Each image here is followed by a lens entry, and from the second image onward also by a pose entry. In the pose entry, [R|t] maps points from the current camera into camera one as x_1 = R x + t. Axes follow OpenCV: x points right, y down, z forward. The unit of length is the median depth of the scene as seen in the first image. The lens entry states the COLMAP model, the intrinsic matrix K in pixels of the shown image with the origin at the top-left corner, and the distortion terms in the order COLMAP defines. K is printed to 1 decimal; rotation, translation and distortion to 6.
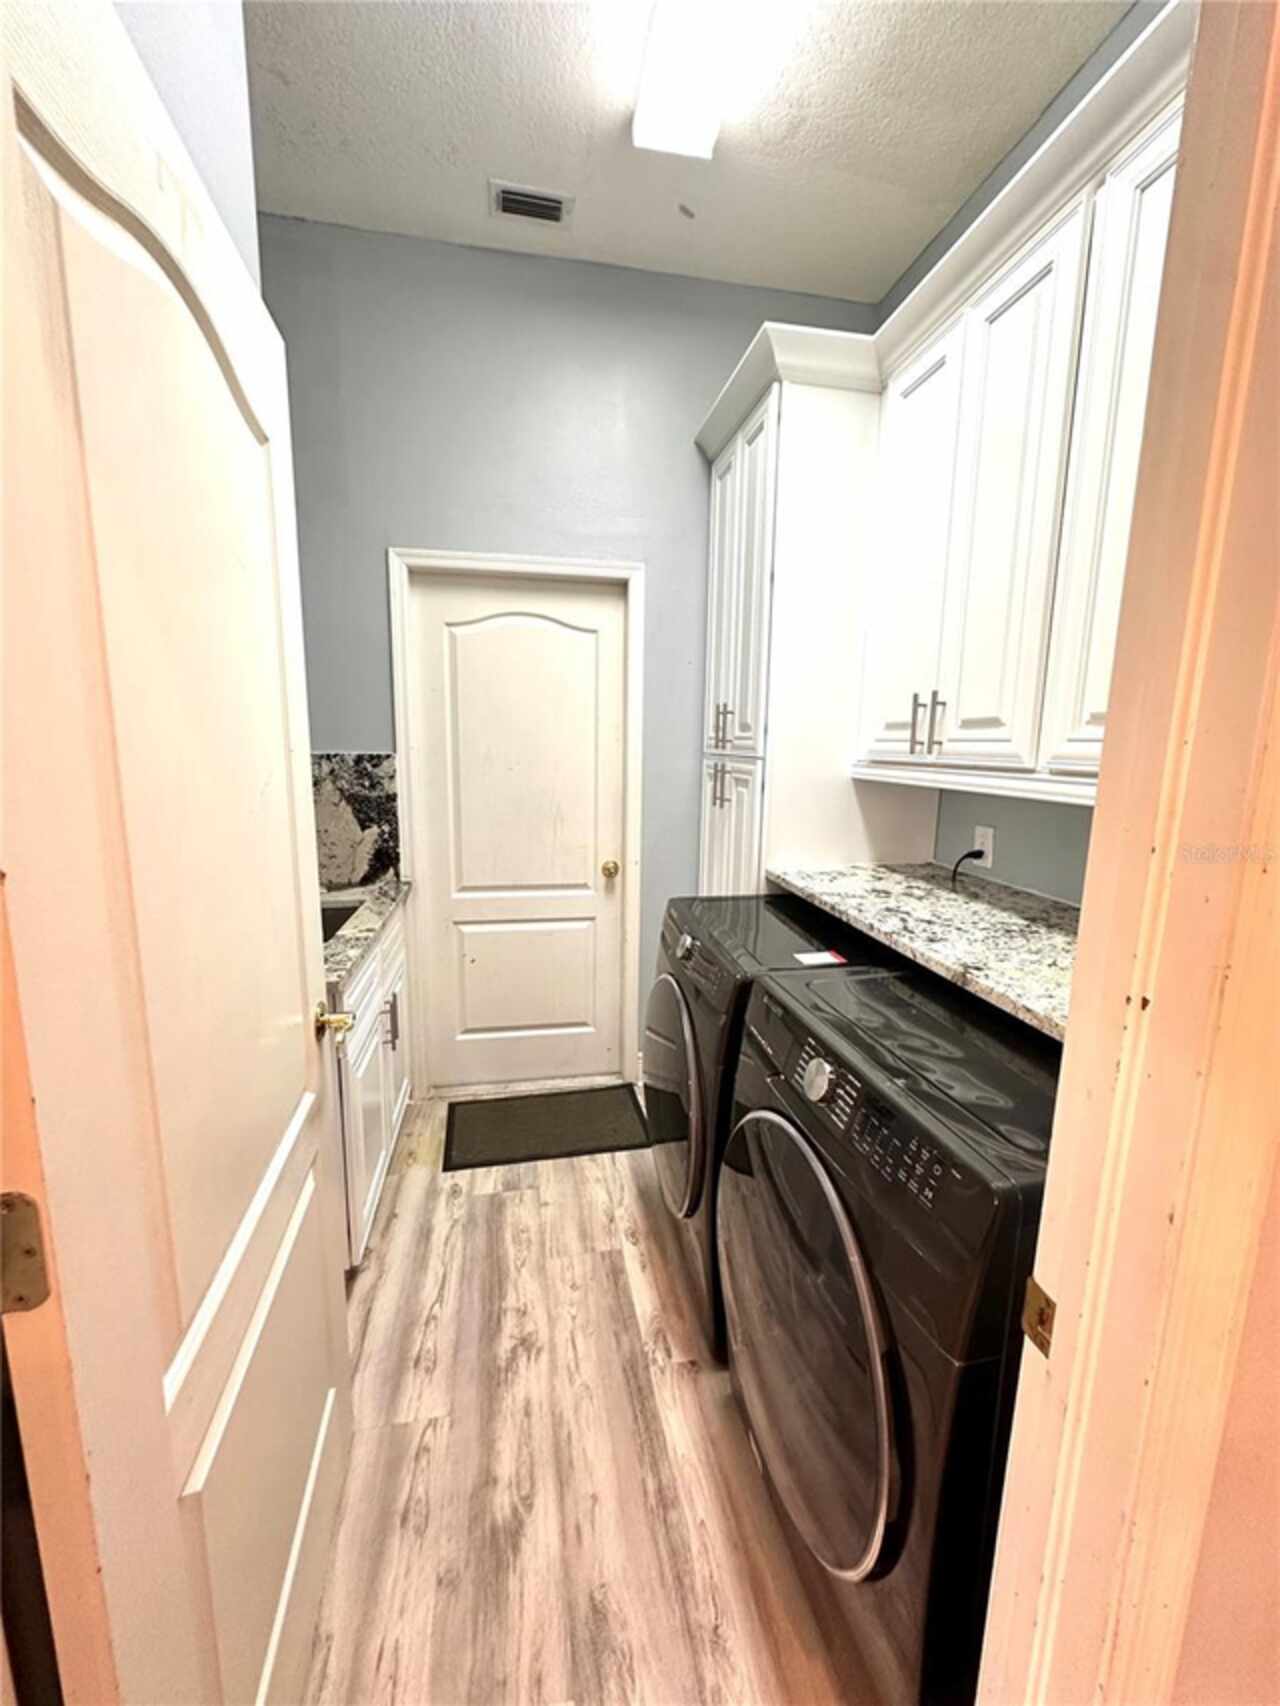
lens RADIAL K [[682.5, 0, 640.0], [0, 682.5, 863.0], [0, 0, 1]] dist [-0.000276, 0.000907]
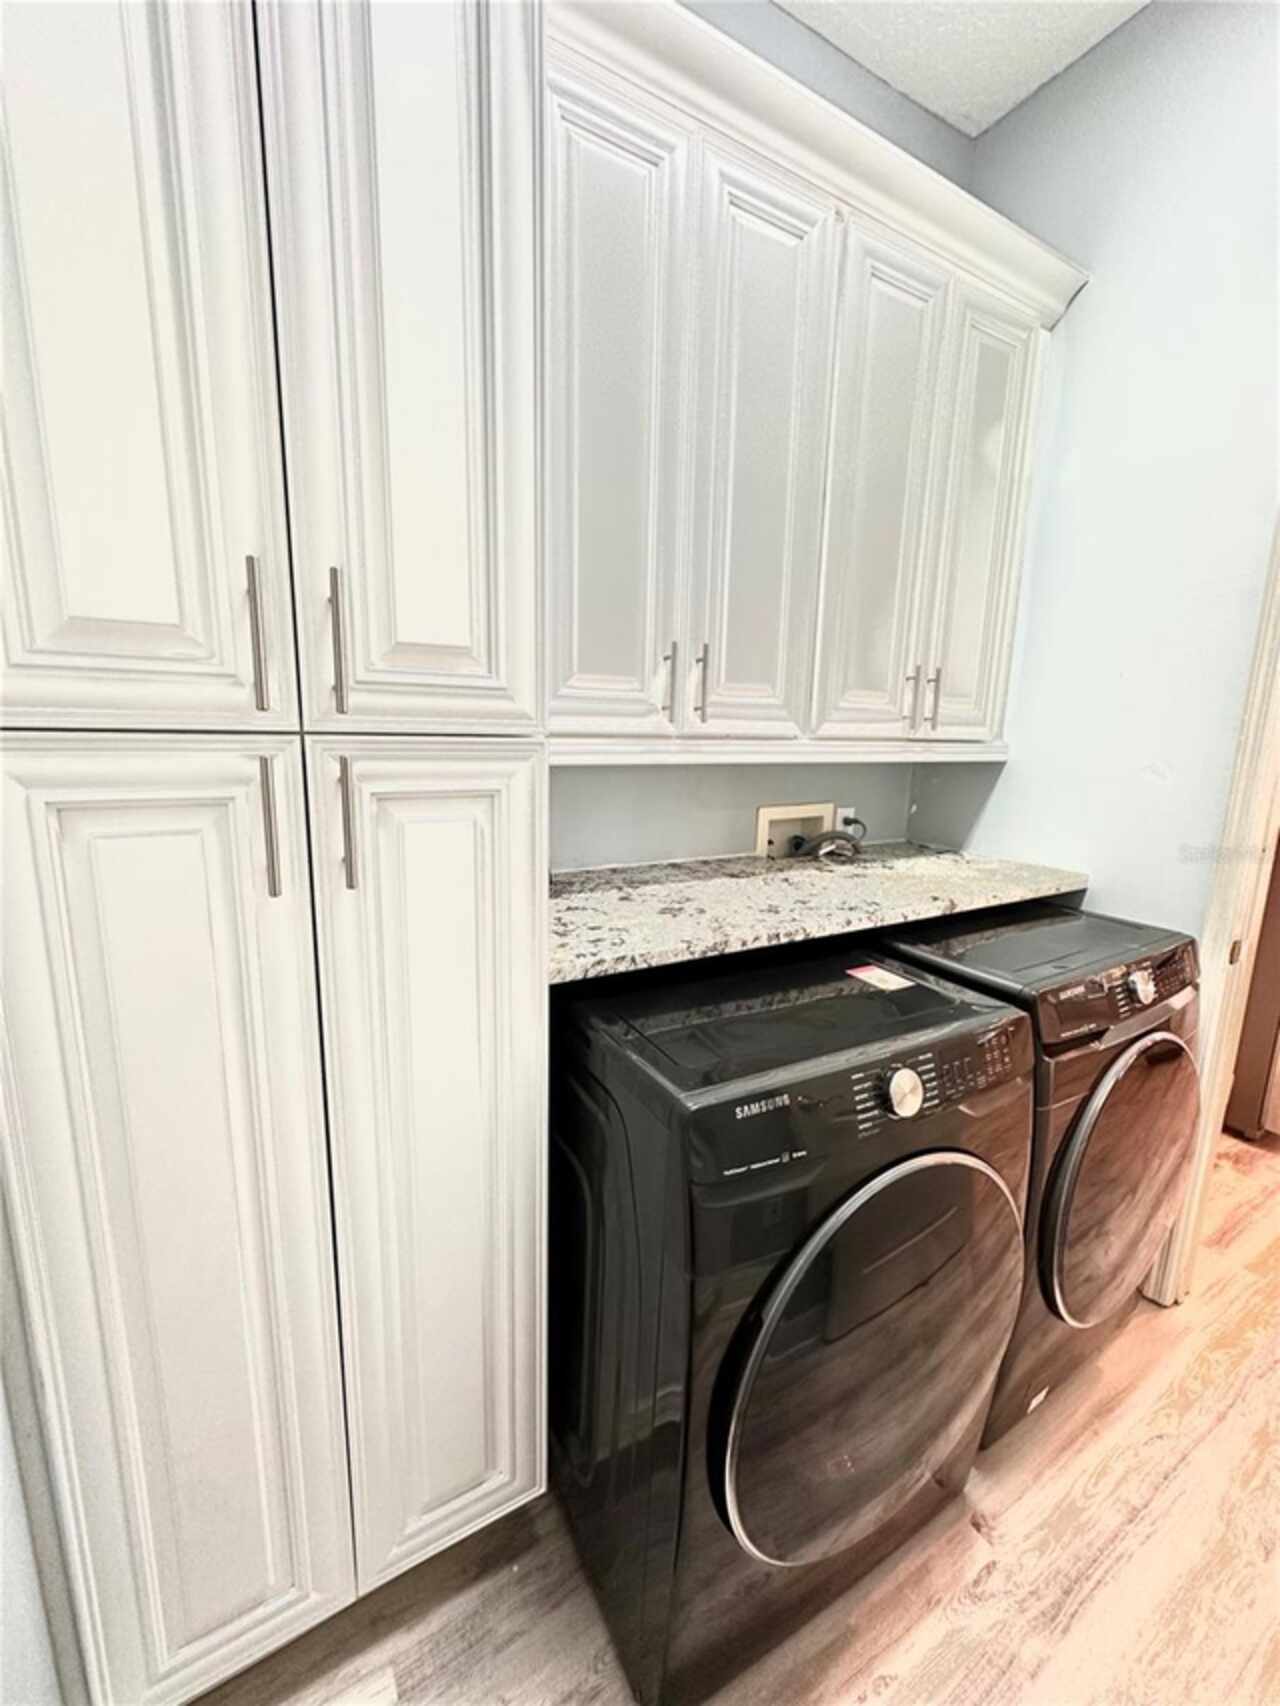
lens RADIAL K [[682.5, 0, 638.8], [0, 682.5, 841.8], [0, 0, 1]] dist [-0.000276, 0.000907]
pose [[-0.370083, -0.194599, 0.908389, -0.341689], [0.116971, 0.960272, 0.253368, -0.258467], [-0.921605, 0.200022, -0.332618, 1.484658]]
